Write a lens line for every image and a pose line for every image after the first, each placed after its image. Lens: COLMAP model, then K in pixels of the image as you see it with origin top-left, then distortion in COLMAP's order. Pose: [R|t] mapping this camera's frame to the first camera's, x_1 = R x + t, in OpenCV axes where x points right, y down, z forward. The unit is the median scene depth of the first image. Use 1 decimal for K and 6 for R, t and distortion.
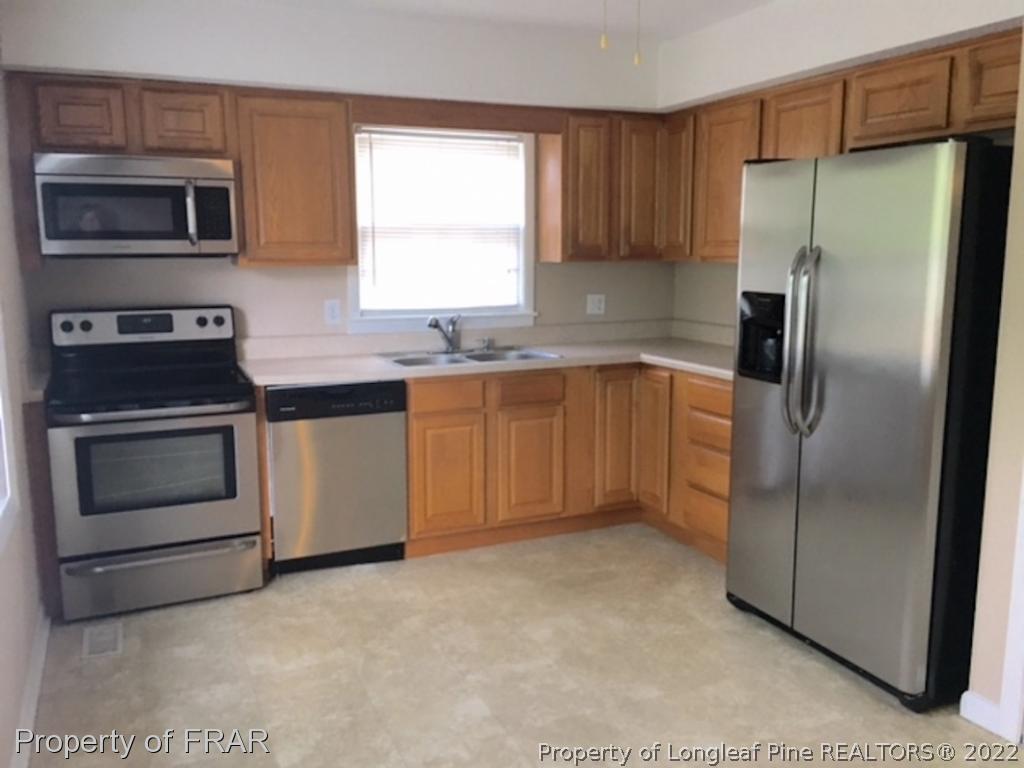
lens RADIAL K [[869.6, 0, 515.3], [0, 869.6, 385.4], [0, 0, 1]] dist [0.057499, -0.093215]
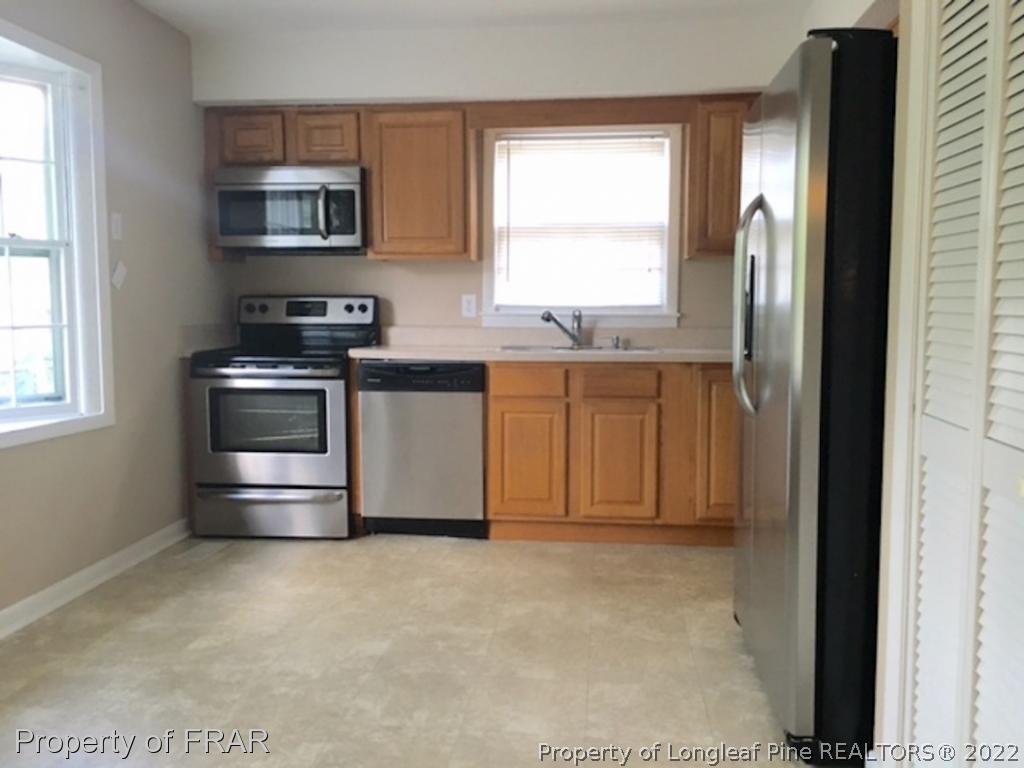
lens RADIAL K [[869.6, 0, 512.0], [0, 869.6, 382.7], [0, 0, 1]] dist [0.057499, -0.093215]
pose [[0.863885, 0.047672, -0.501429, 0.421899], [-0.083983, 0.995208, -0.050073, 0.066339], [0.496639, 0.085369, 0.863749, 0.111787]]
